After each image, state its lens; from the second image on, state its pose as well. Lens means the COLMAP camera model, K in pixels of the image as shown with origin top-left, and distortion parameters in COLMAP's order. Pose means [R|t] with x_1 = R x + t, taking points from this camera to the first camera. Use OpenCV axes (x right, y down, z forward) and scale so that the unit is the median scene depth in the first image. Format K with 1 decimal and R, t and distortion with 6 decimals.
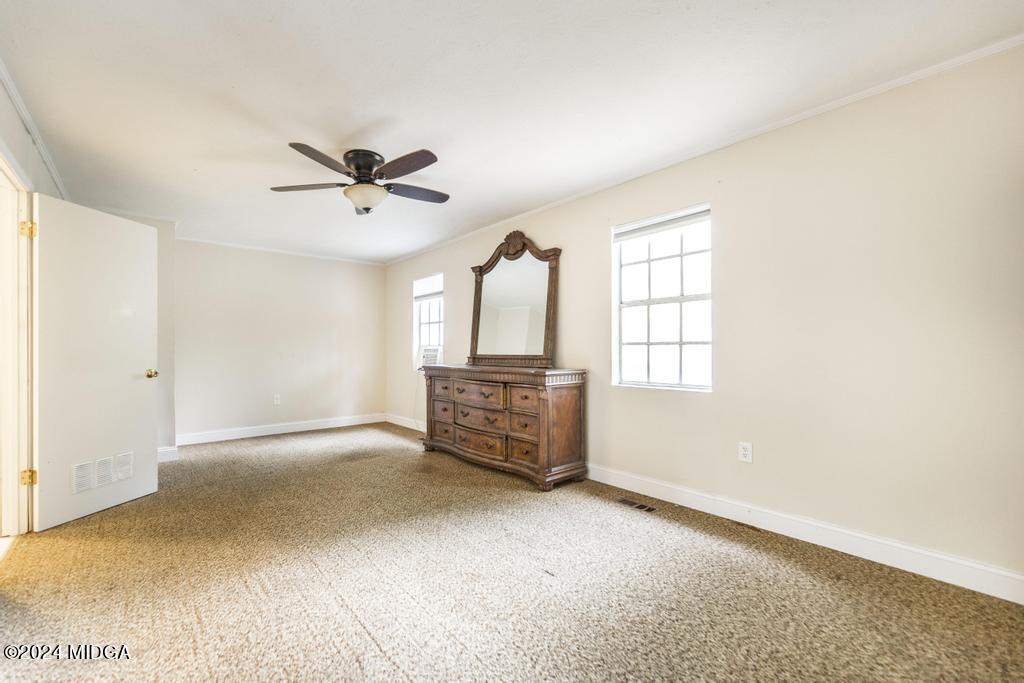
lens RADIAL K [[419.1, 0, 511.8], [0, 419.1, 347.2], [0, 0, 1]] dist [-0.000887, -0.000229]
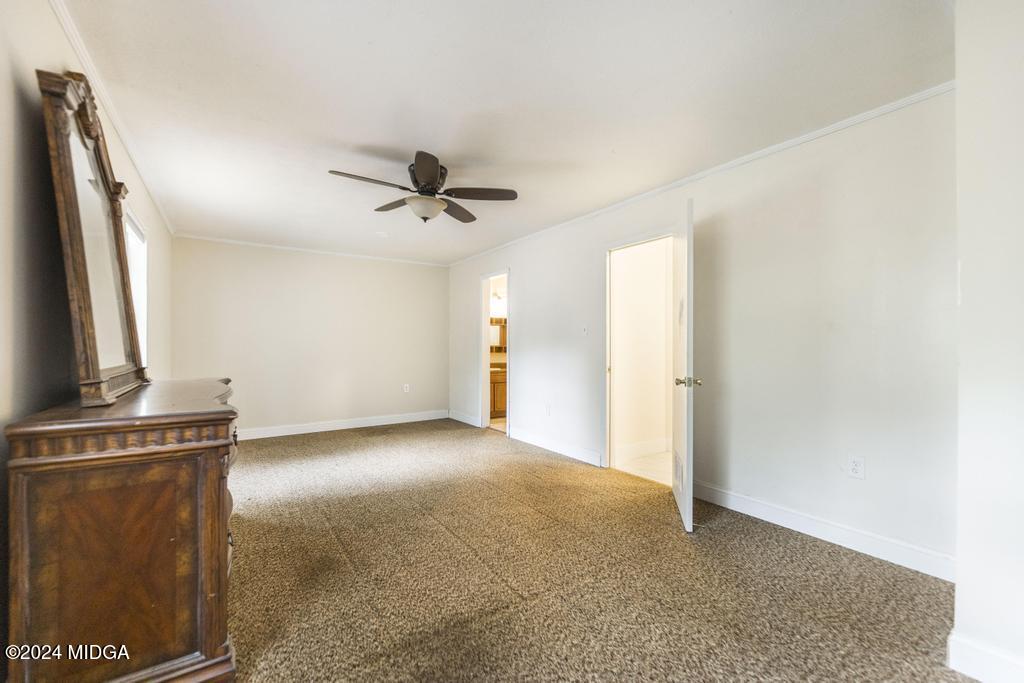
lens RADIAL K [[419.1, 0, 511.8], [0, 419.1, 347.2], [0, 0, 1]] dist [-0.000887, -0.000229]
pose [[-0.989547, 0.003827, 0.144157, -0.716844], [0.002937, 0.999975, -0.006387, 0.008021], [-0.144178, -0.005897, -0.989534, 2.029062]]
